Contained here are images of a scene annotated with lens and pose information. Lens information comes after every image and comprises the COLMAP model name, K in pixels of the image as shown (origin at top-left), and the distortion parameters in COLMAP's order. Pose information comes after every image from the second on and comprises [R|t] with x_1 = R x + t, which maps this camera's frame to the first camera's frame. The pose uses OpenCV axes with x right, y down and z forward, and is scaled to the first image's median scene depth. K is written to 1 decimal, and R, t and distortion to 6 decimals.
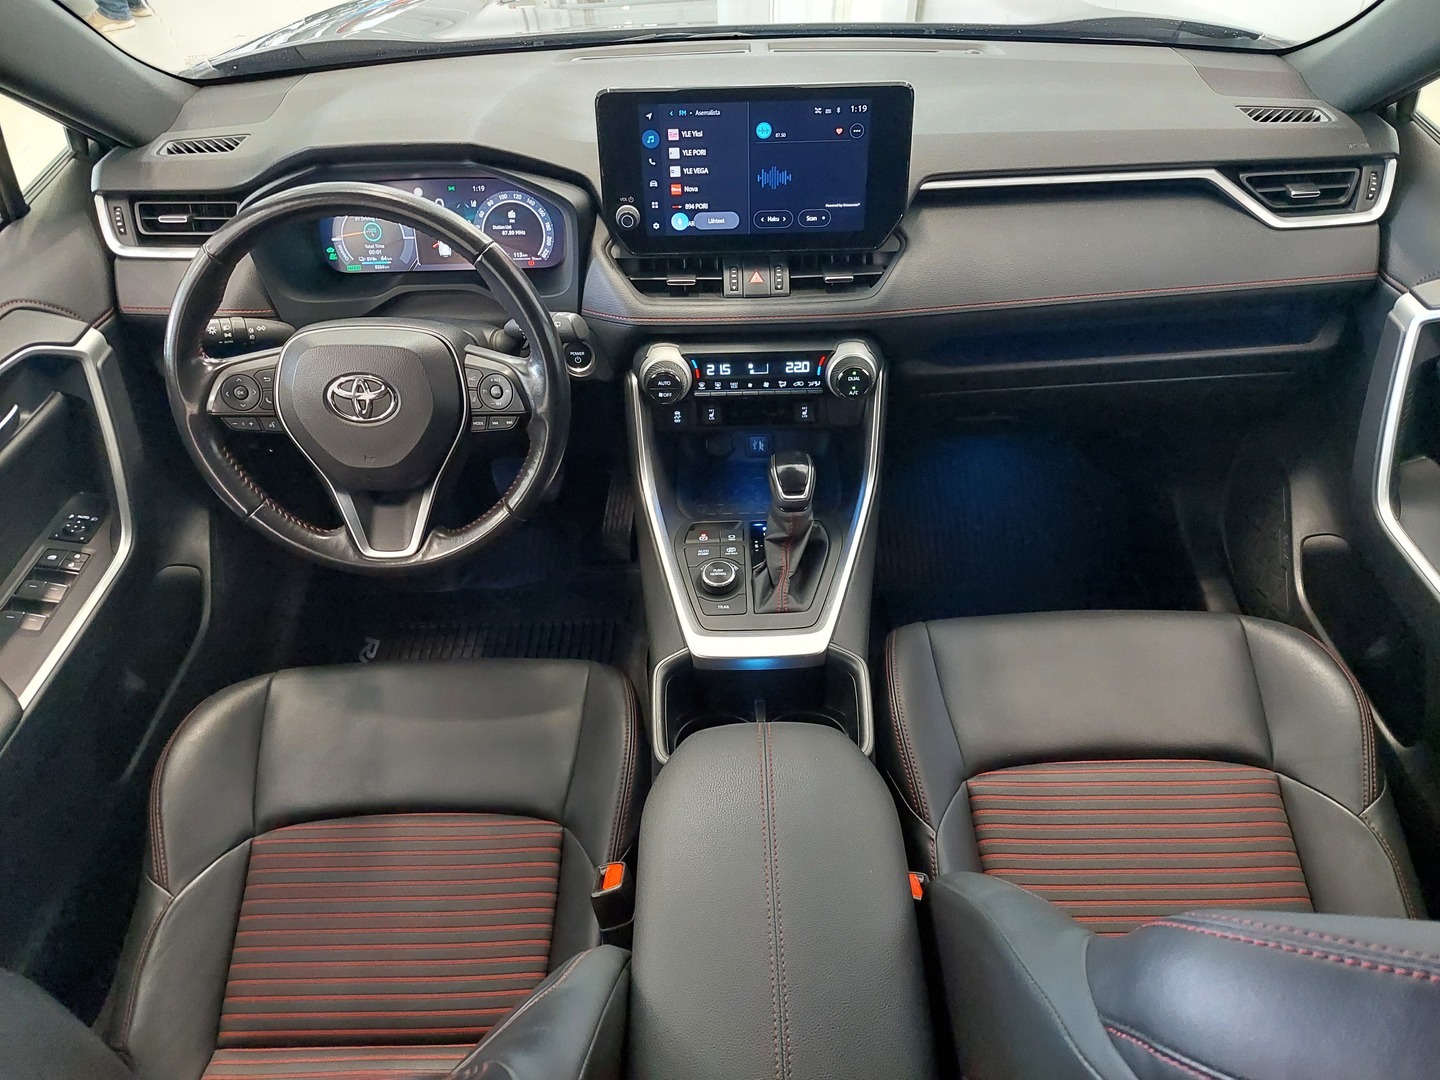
lens RADIAL K [[1044.5, 0, 734.0], [0, 1044.5, 557.1], [0, 0, 1]] dist [0.090787, -0.108405]
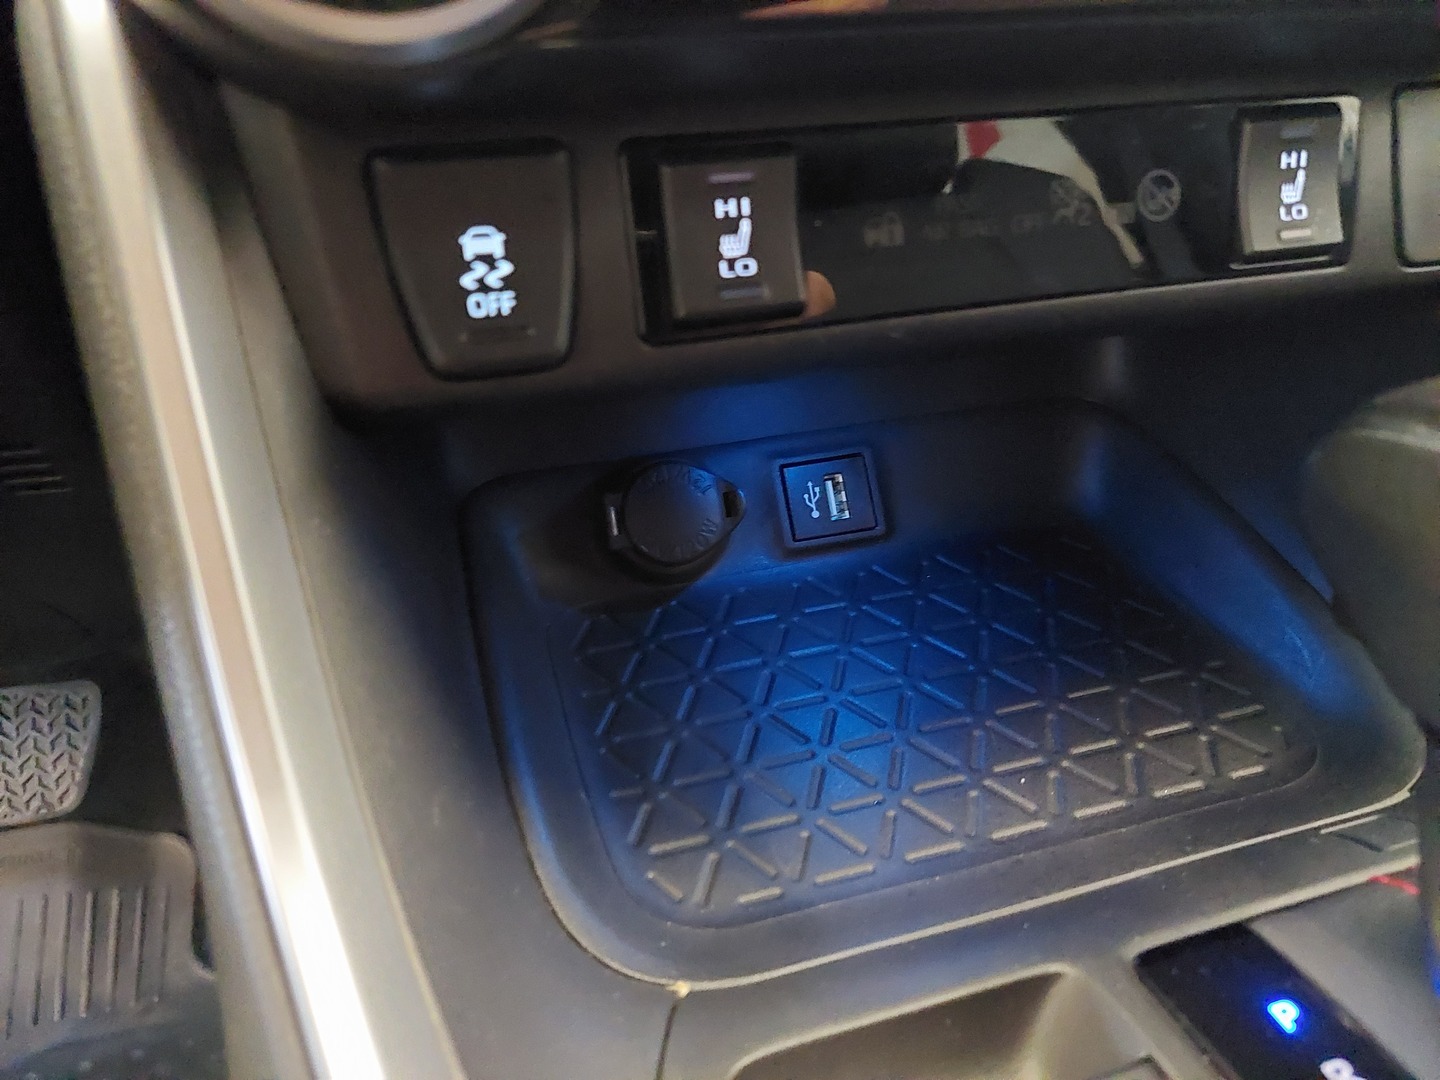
lens RADIAL K [[1044.2, 0, 720.6], [0, 1044.2, 556.3], [0, 0, 1]] dist [0.060368, -0.092307]
pose [[0.961859, -0.137686, 0.236368, -0.064843], [0.170013, 0.977830, -0.122248, -0.082140], [-0.214296, 0.157771, 0.963943, 0.912198]]
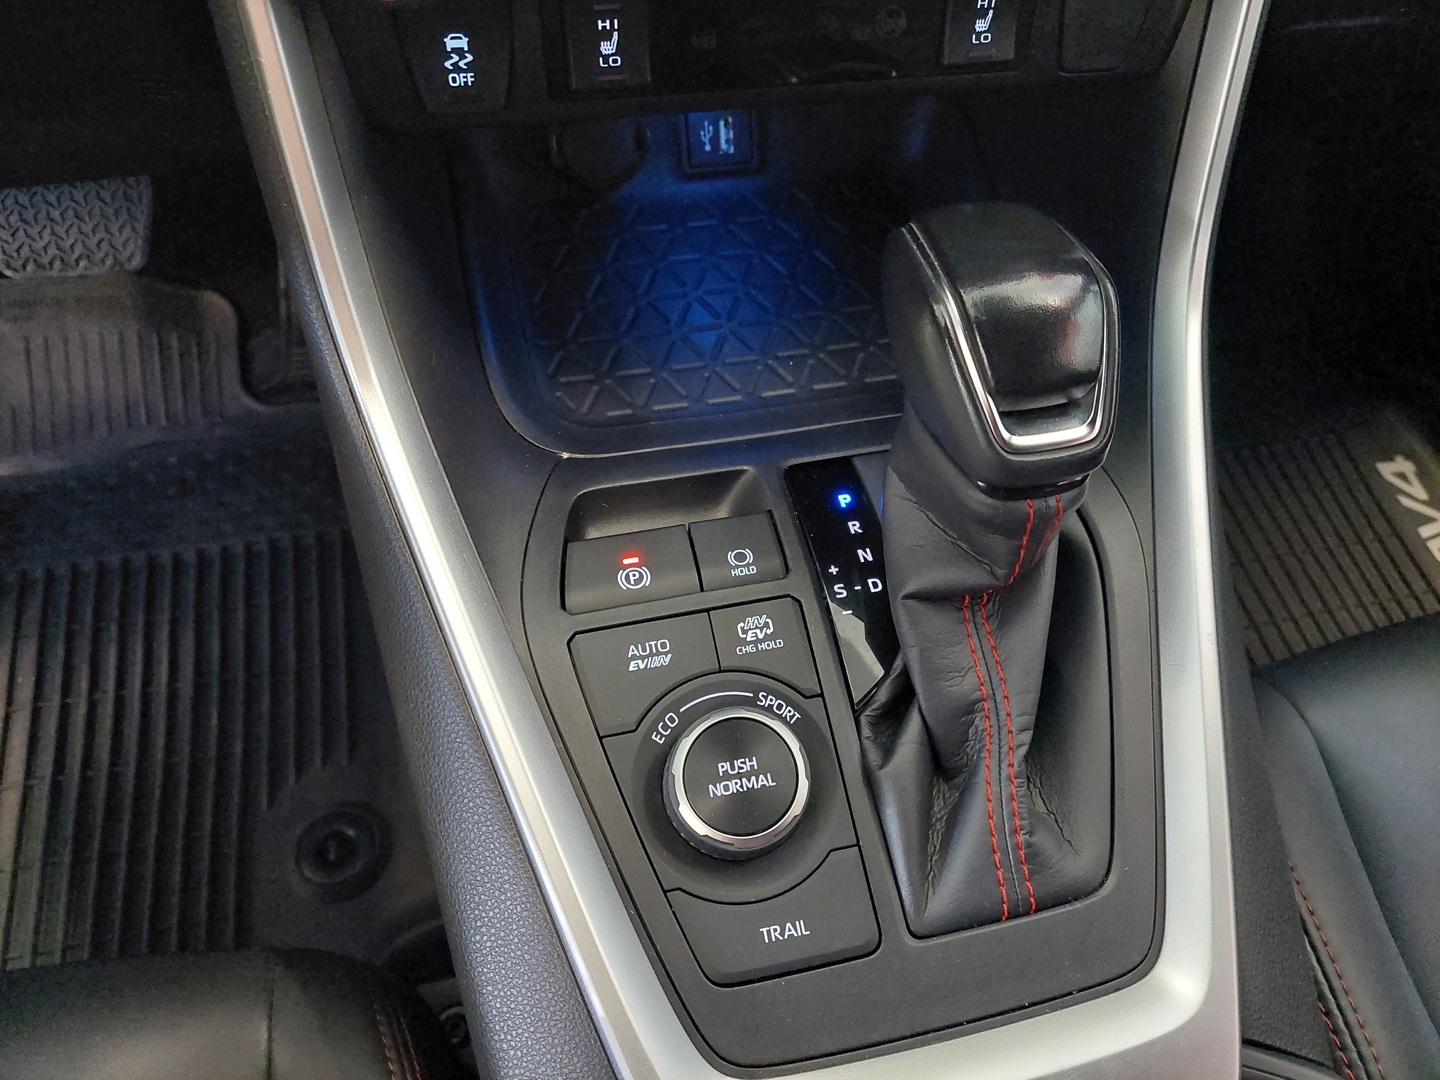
lens RADIAL K [[1051.4, 0, 730.6], [0, 1051.4, 550.4], [0, 0, 1]] dist [0.061968, -0.088430]
pose [[0.974622, -0.123471, 0.186726, -0.055355], [0.053844, 0.938944, 0.339830, -0.114476], [-0.217284, -0.321152, 0.921764, 0.775054]]
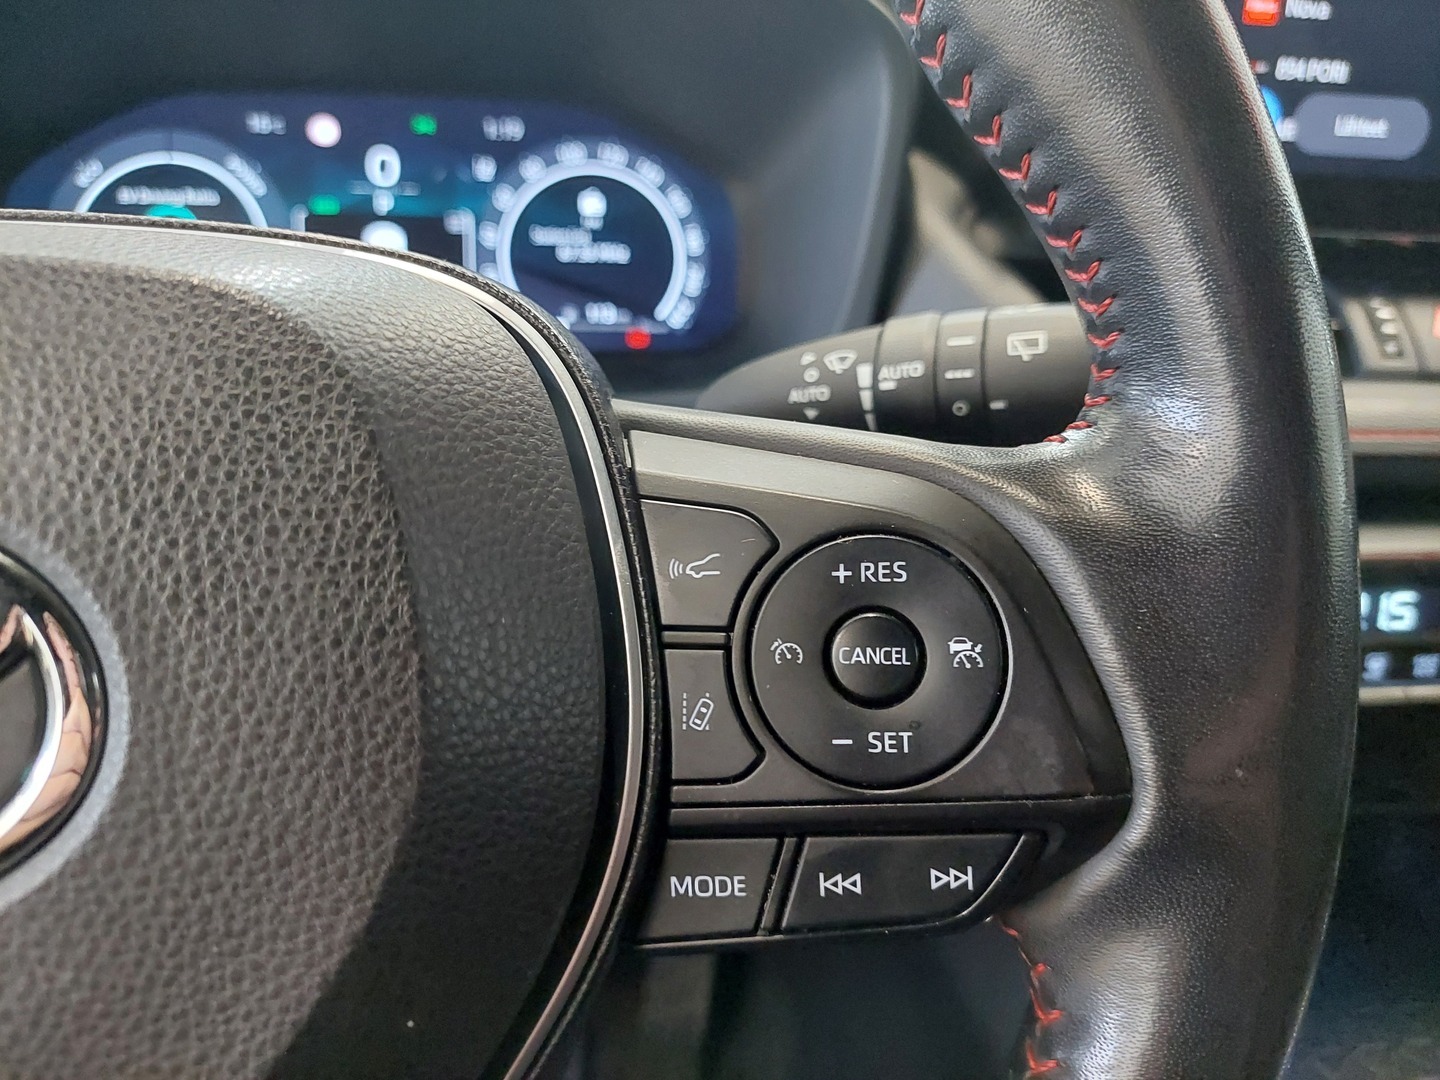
lens RADIAL K [[1096.8, 0, 731.5], [0, 1096.8, 542.3], [0, 0, 1]] dist [0.003525, -0.045904]
pose [[0.991202, 0.012434, 0.131771, -0.227100], [0.030710, 0.946804, -0.320341, -0.107715], [-0.128744, 0.321569, 0.938093, 0.740786]]
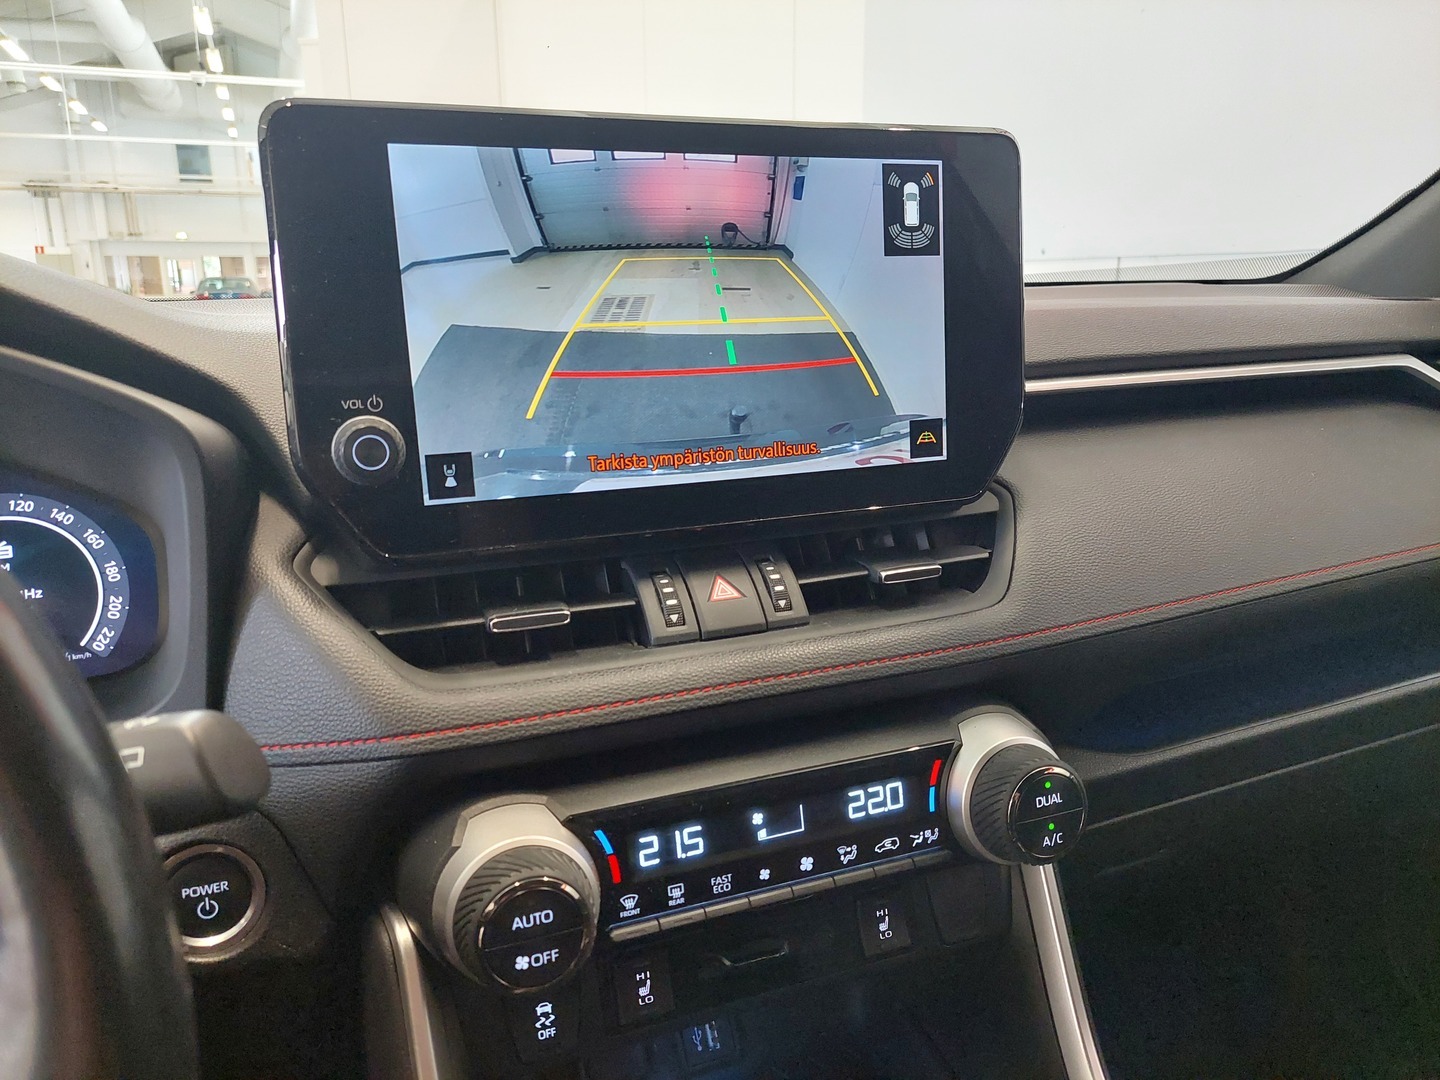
lens RADIAL K [[1044.6, 0, 722.8], [0, 1044.6, 543.9], [0, 0, 1]] dist [0.057164, -0.053704]
pose [[0.935862, -0.085338, 0.341878, -0.107432], [0.233652, 0.876545, -0.420804, -0.117942], [-0.263760, 0.473695, 0.840264, 0.663850]]
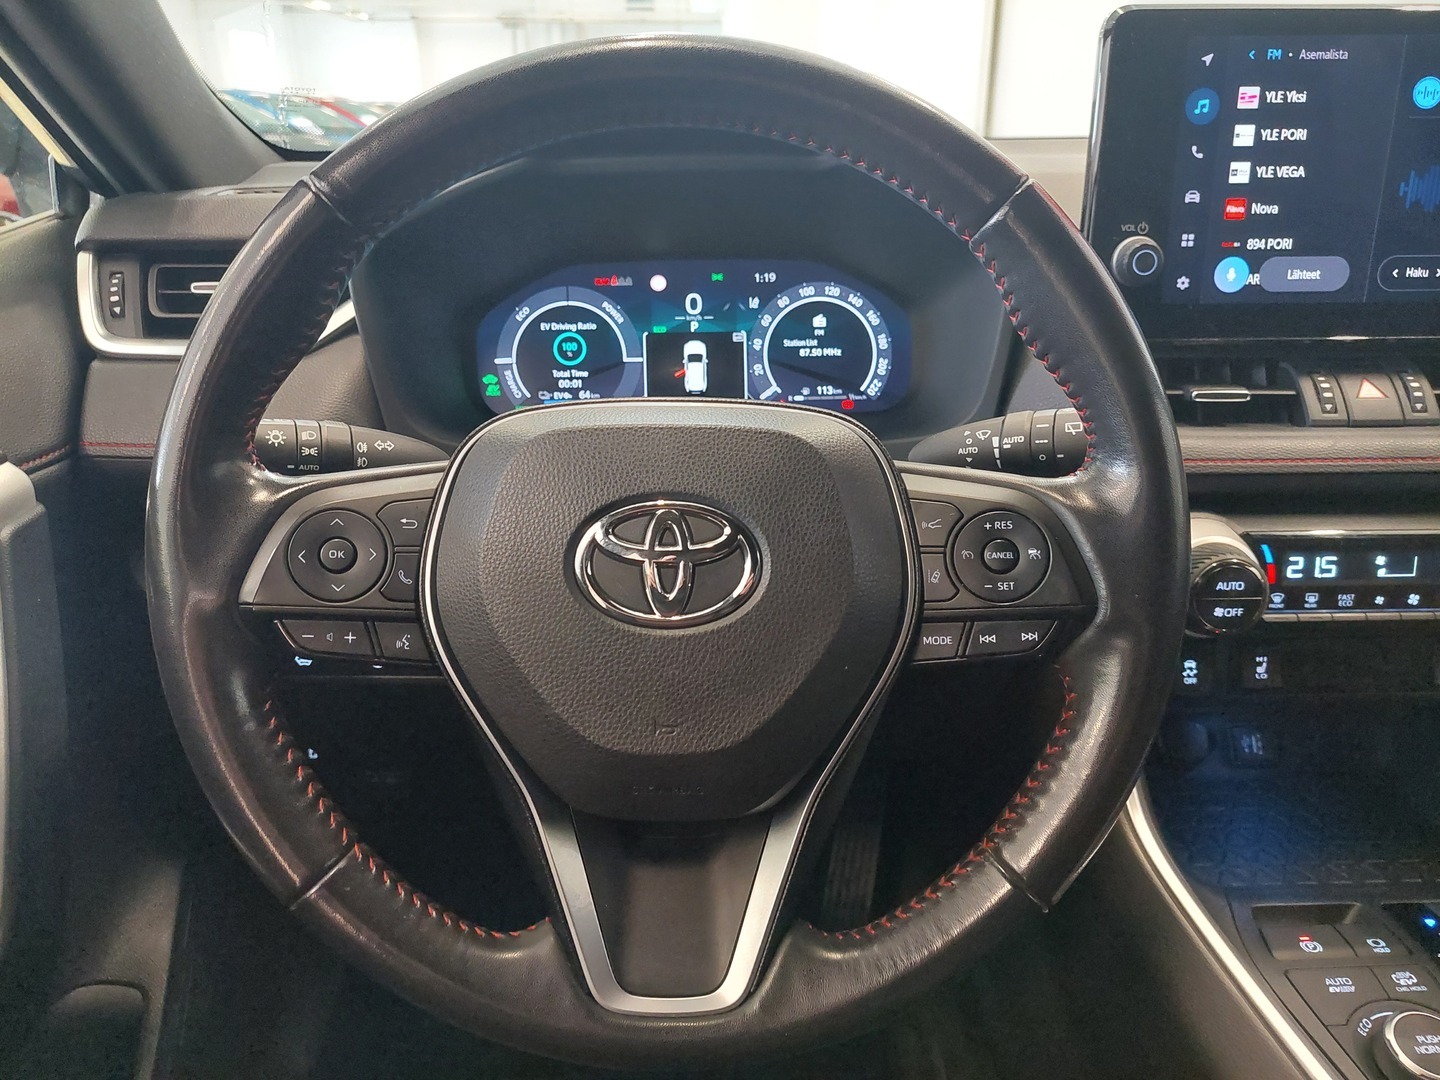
lens RADIAL K [[1051.4, 0, 730.6], [0, 1051.4, 550.4], [0, 0, 1]] dist [0.061968, -0.088430]
pose [[0.999914, 0.009706, 0.008868, -0.281326], [-0.006290, 0.945486, -0.325603, -0.028773], [-0.011544, 0.325519, 0.945465, 0.549294]]
